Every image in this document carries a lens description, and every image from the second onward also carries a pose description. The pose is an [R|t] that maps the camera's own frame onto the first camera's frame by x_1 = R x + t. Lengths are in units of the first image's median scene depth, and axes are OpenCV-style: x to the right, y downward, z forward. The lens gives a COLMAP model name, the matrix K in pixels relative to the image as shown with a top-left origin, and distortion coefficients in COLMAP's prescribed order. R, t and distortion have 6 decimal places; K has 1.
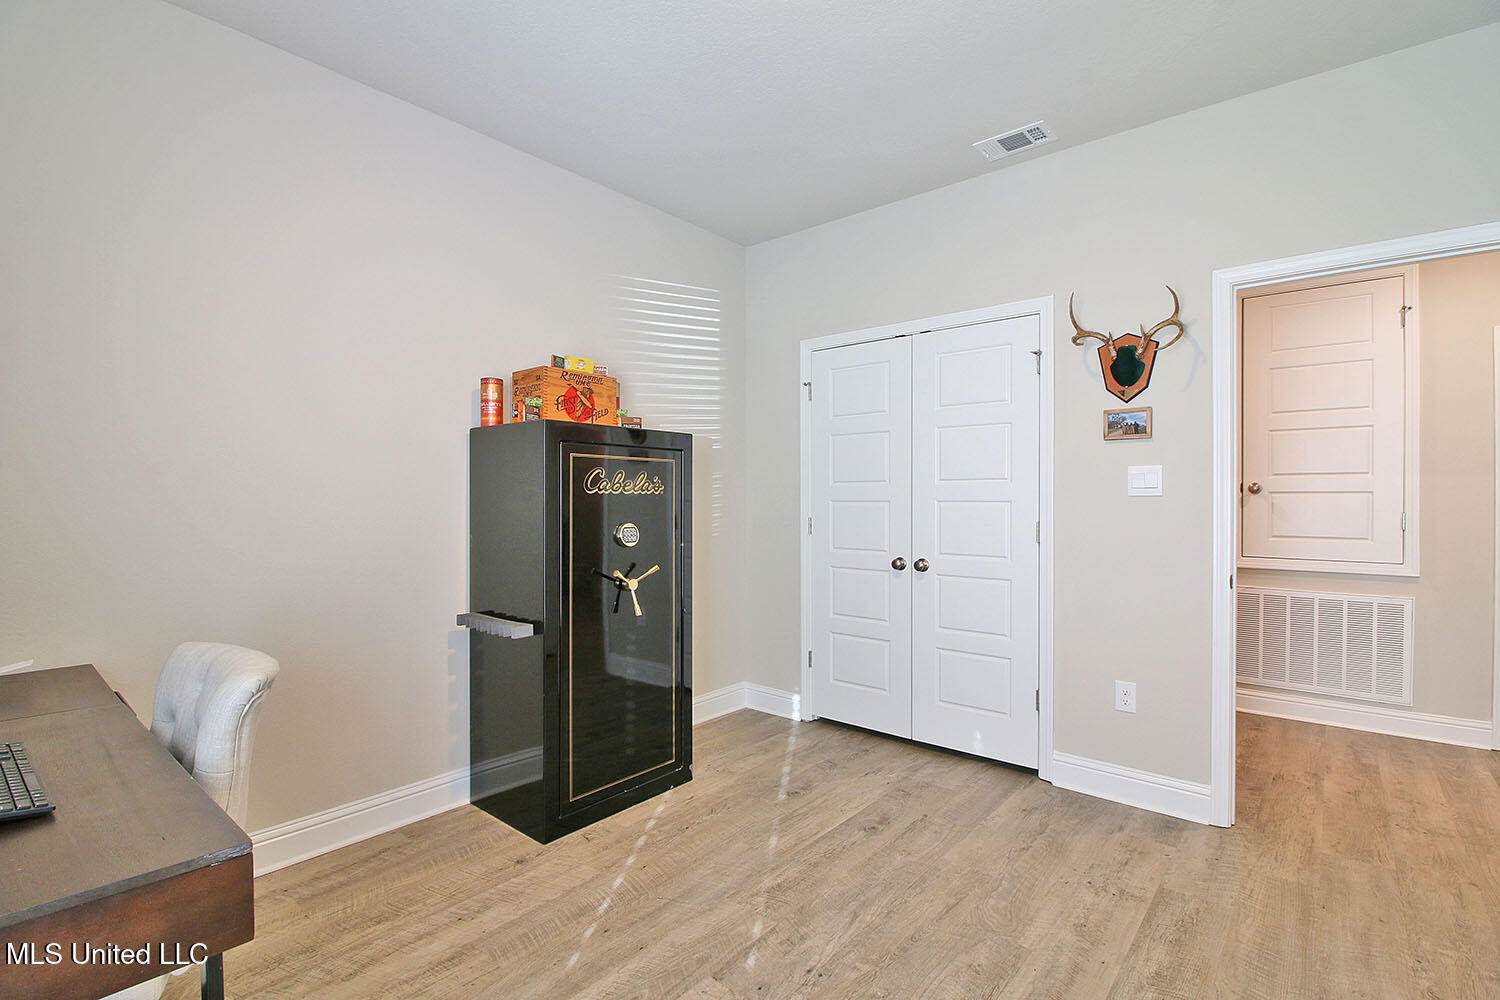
lens RADIAL K [[683.1, 0, 772.0], [0, 683.1, 495.4], [0, 0, 1]] dist [0.000101, -0.013392]
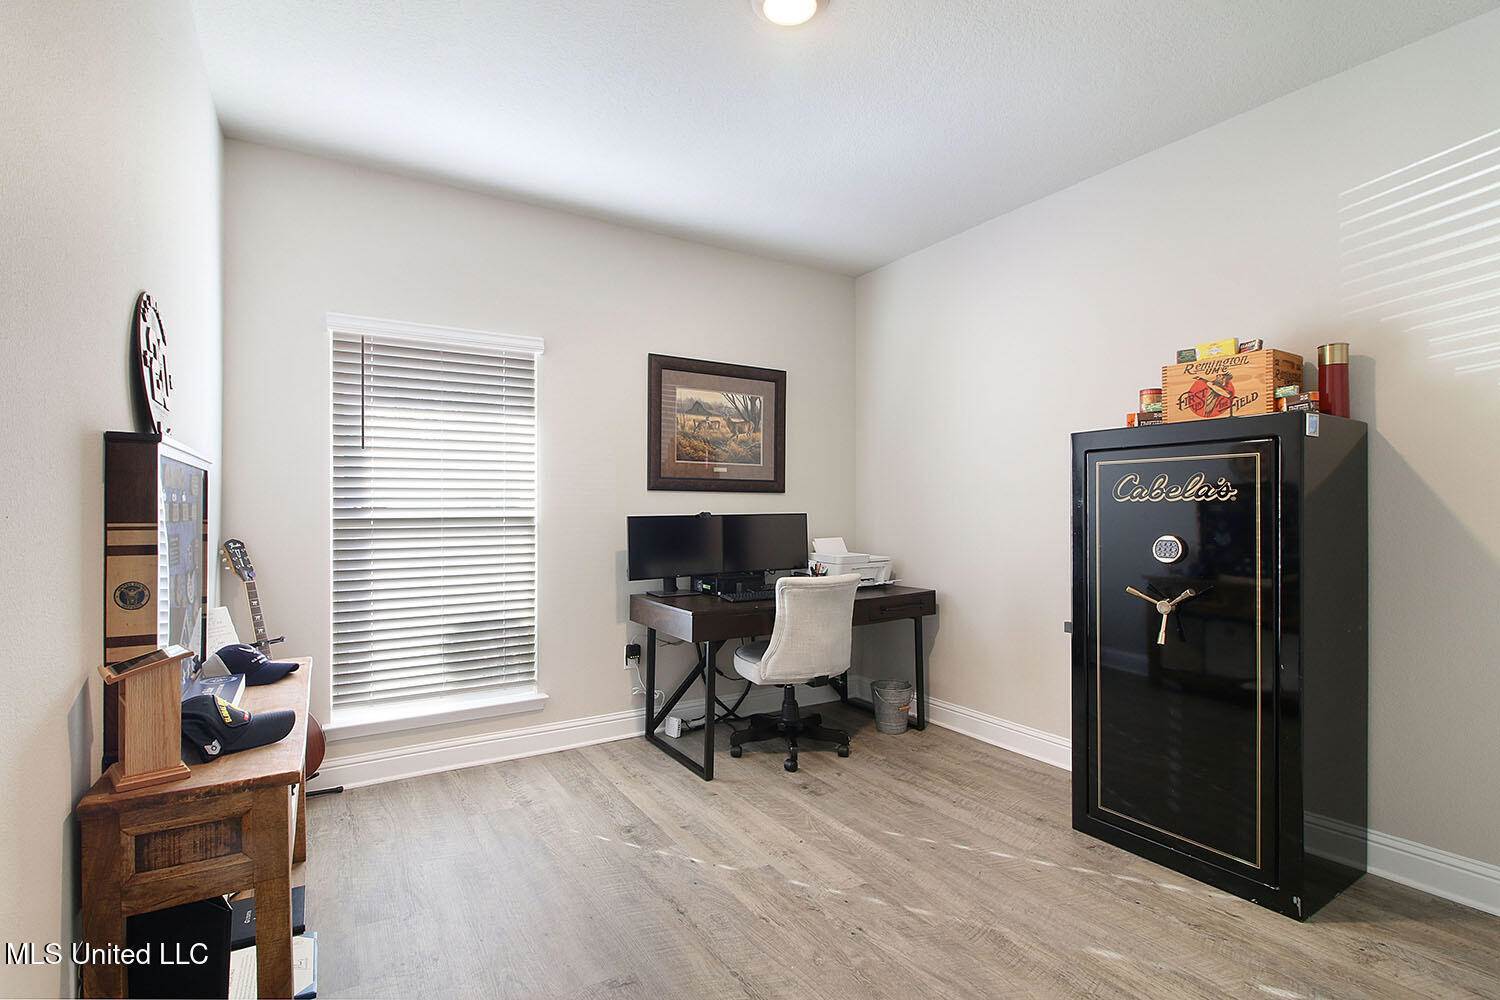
lens RADIAL K [[705.9, 0, 759.2], [0, 705.9, 501.9], [0, 0, 1]] dist [0.001604, -0.014541]
pose [[-0.312565, -0.007972, -0.949863, 0.802003], [0.011511, 0.999860, -0.012180, 0.003508], [0.949826, -0.014741, -0.312430, 0.800239]]
